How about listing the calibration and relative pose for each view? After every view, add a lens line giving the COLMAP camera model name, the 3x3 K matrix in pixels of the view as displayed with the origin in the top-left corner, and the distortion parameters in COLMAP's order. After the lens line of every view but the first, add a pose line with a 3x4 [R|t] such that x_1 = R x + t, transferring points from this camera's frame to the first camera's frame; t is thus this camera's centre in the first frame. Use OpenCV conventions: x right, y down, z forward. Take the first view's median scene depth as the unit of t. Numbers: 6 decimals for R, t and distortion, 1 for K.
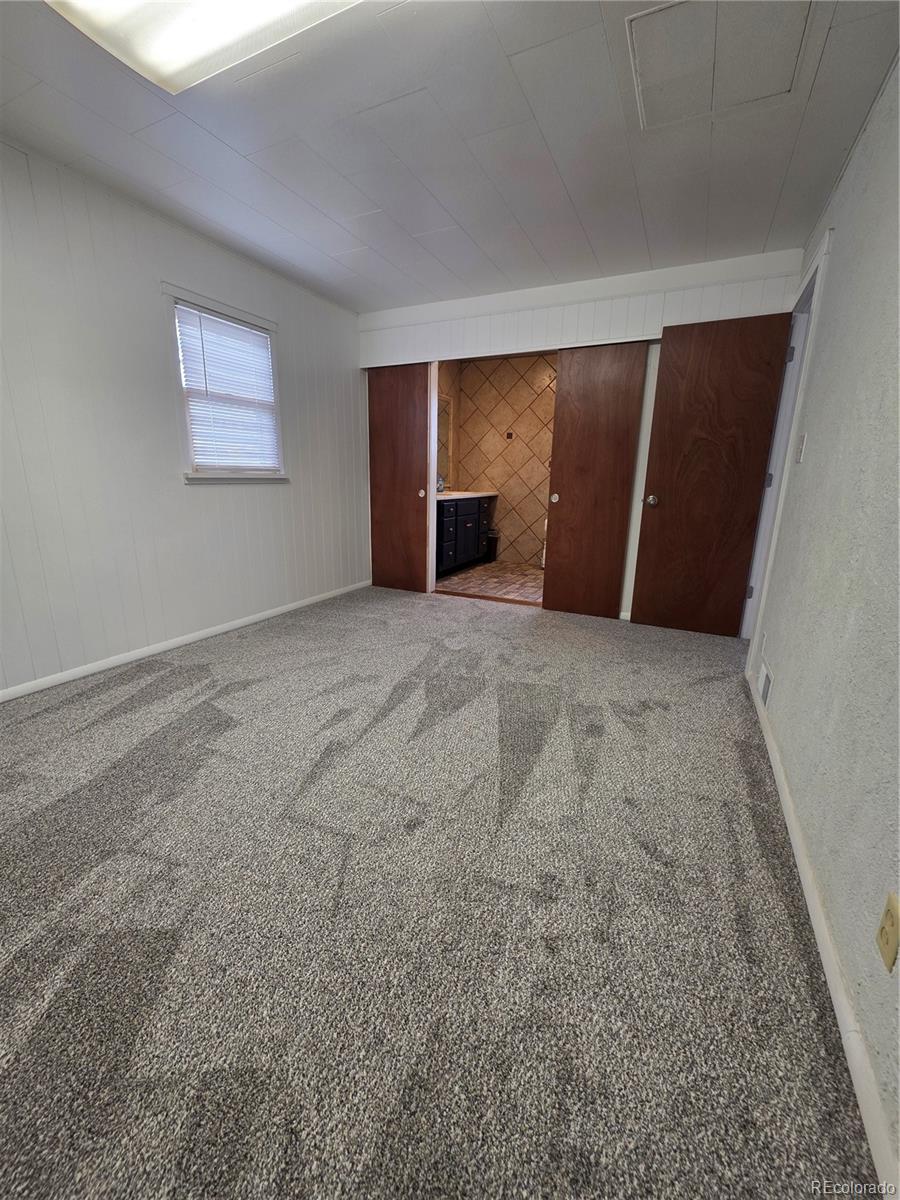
lens RADIAL K [[485.3, 0, 448.3], [0, 485.3, 599.1], [0, 0, 1]] dist [0.003235, 0.000056]
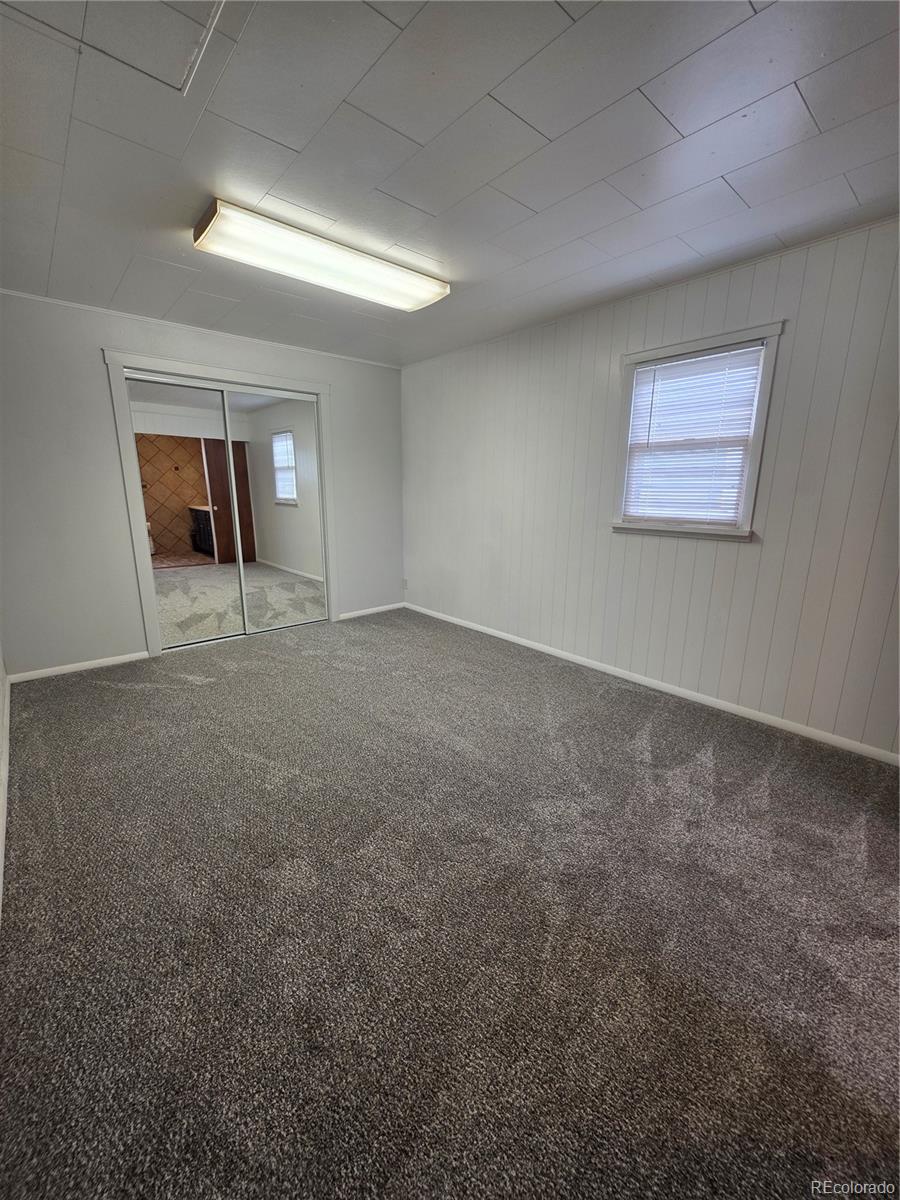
lens RADIAL K [[485.3, 0, 453.2], [0, 485.3, 602.7], [0, 0, 1]] dist [0.003235, 0.000056]
pose [[-0.387749, 0.188563, -0.902272, 0.621144], [-0.245451, 0.922389, 0.298249, -0.329685], [0.888484, 0.337109, -0.311372, 1.078451]]
